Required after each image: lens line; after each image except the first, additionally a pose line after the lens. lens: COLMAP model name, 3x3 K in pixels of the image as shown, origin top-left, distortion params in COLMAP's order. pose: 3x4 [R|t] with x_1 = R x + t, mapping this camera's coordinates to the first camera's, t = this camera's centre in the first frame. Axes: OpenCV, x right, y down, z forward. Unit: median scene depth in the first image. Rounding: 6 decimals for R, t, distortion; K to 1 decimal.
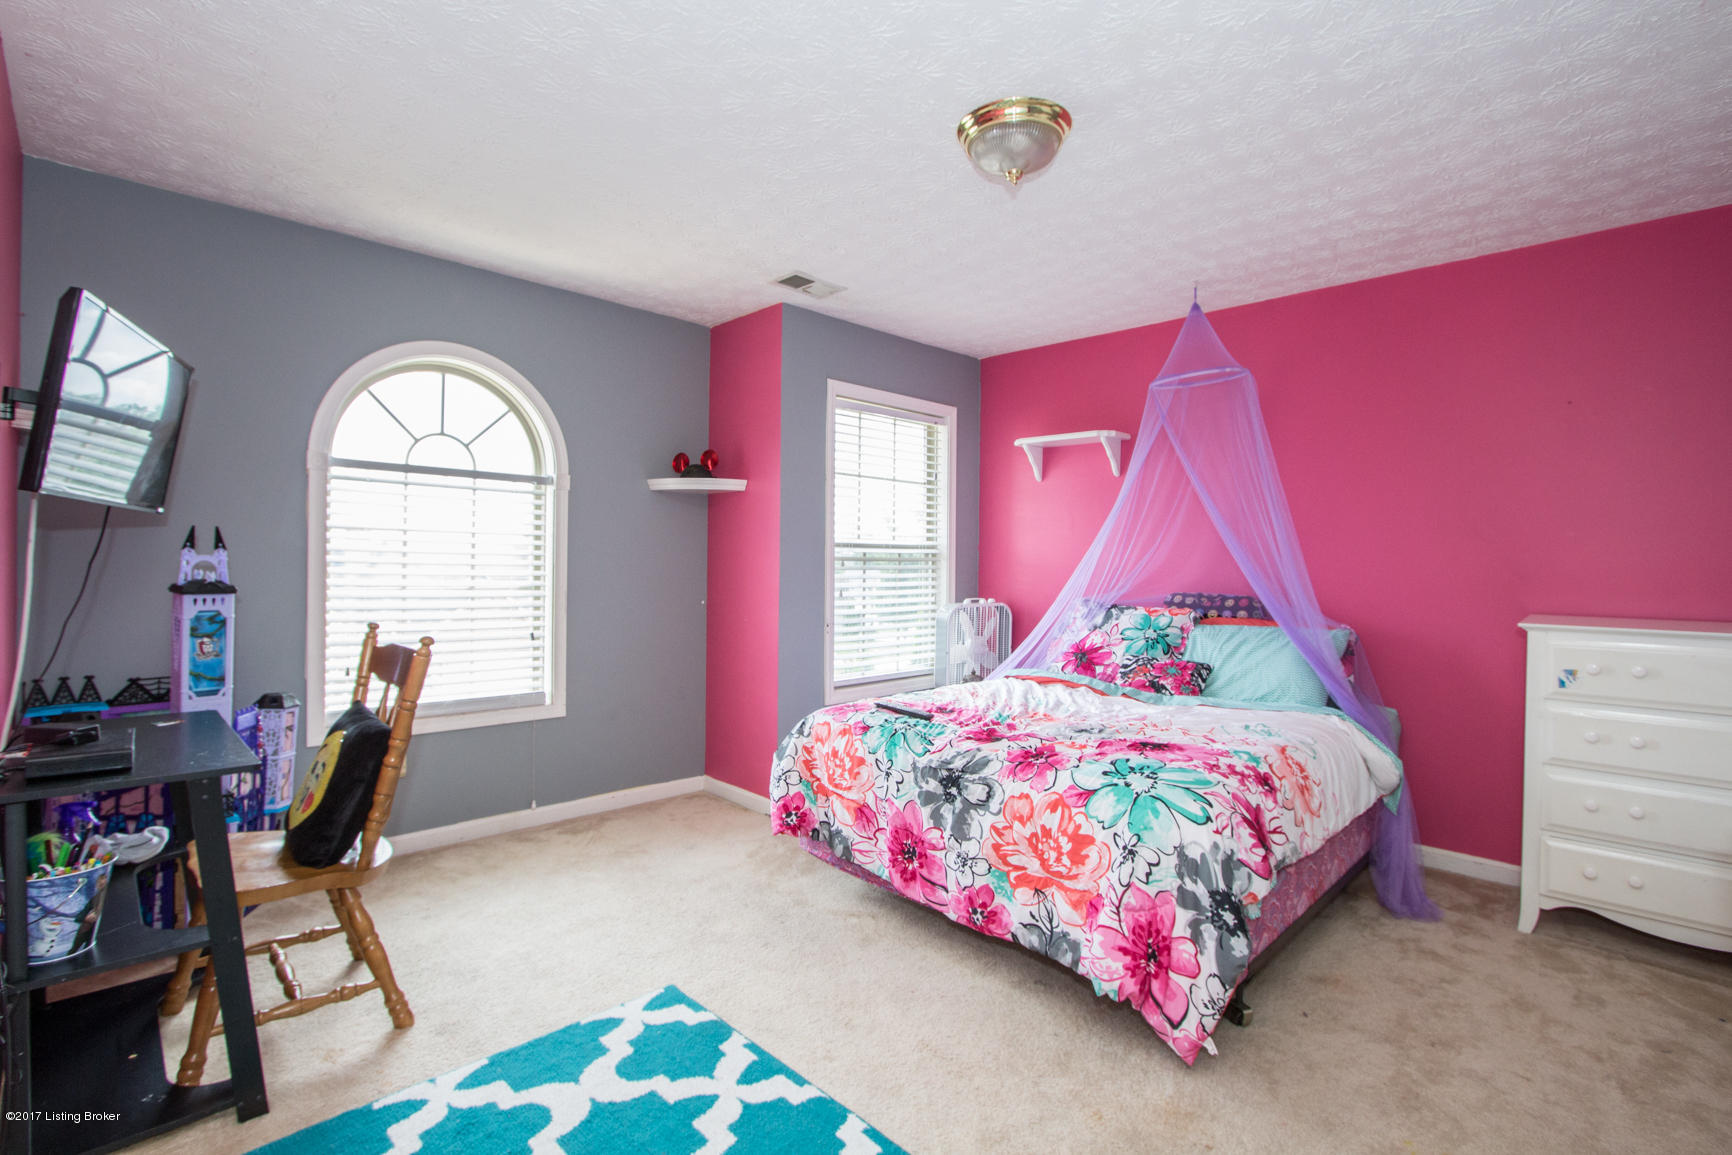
lens RADIAL K [[839.5, 0, 800.8], [0, 839.5, 565.5], [0, 0, 1]] dist [0.041410, -0.000068]
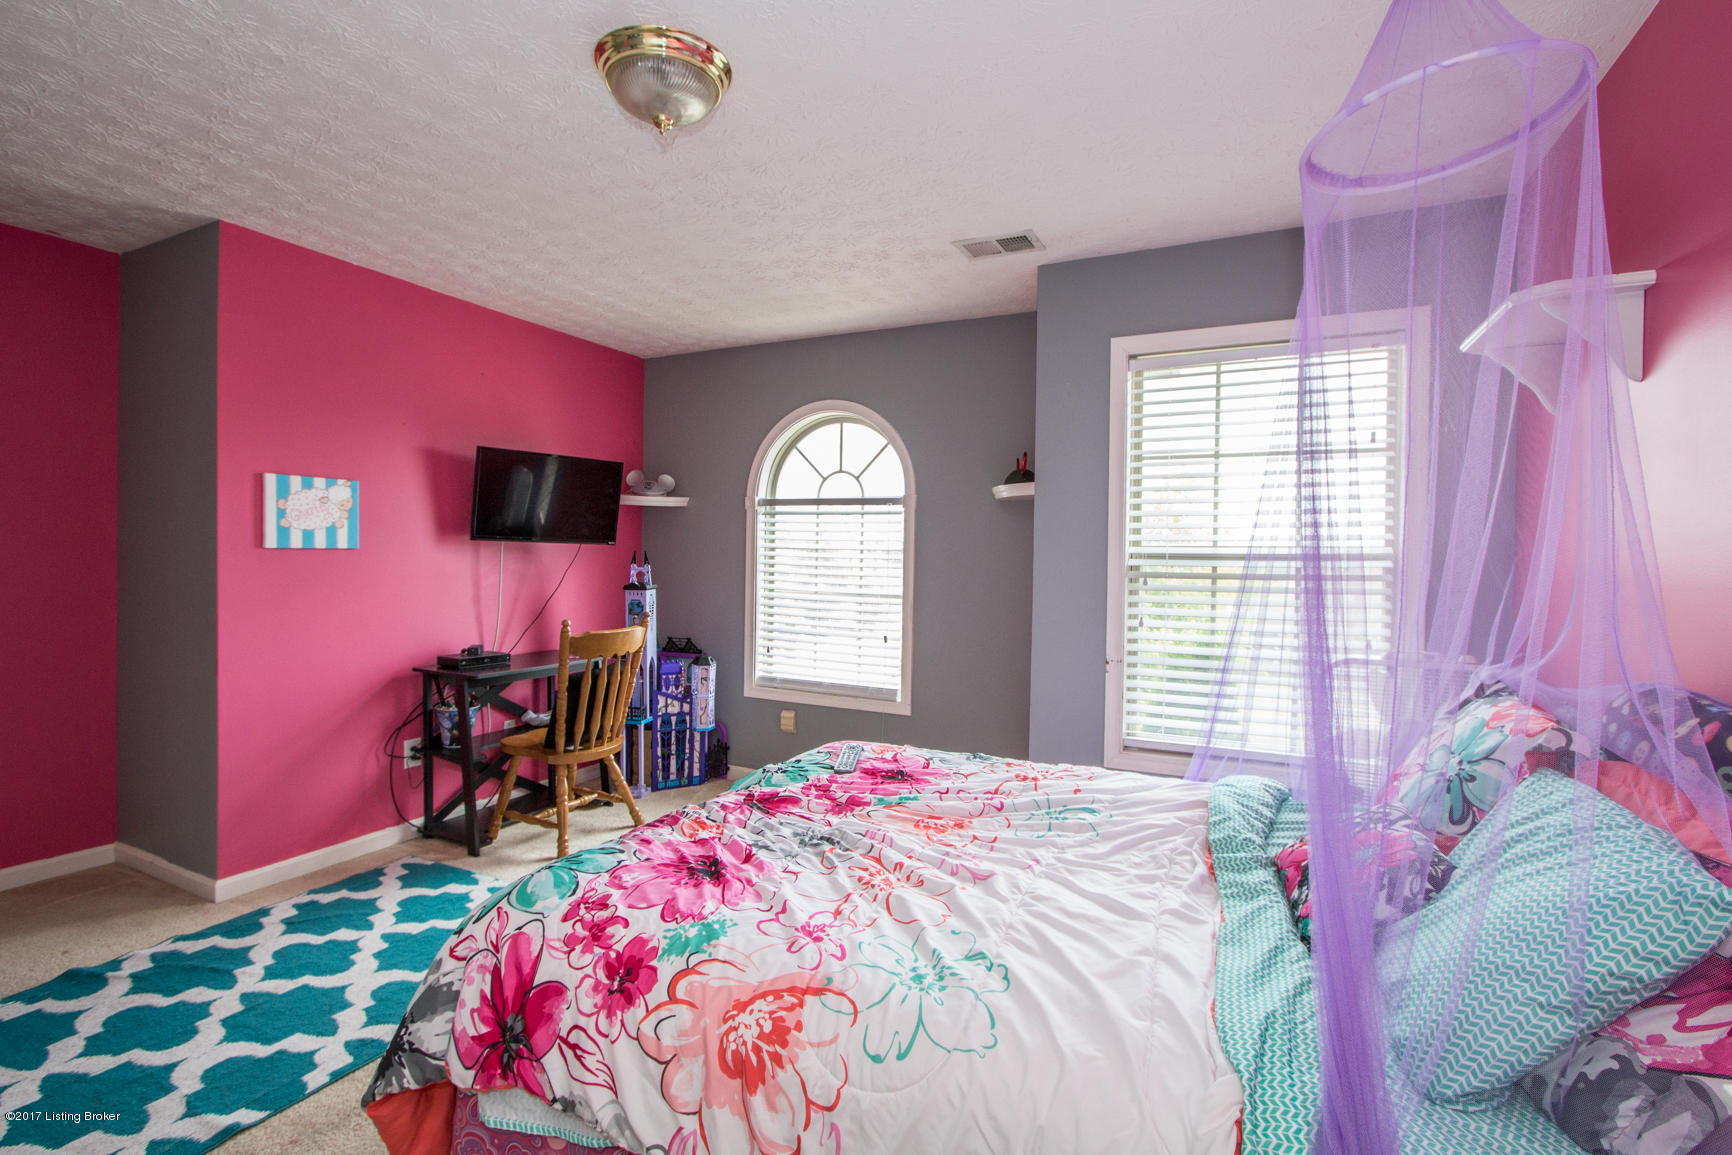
lens RADIAL K [[795.8, 0, 861.3], [0, 795.8, 571.8], [0, 0, 1]] dist [-0.024472, -0.000098]
pose [[0.358999, 0.007584, -0.933307, 0.704321], [-0.014238, 0.999895, 0.002649, -0.009855], [0.933229, 0.012338, 0.359069, 0.615209]]
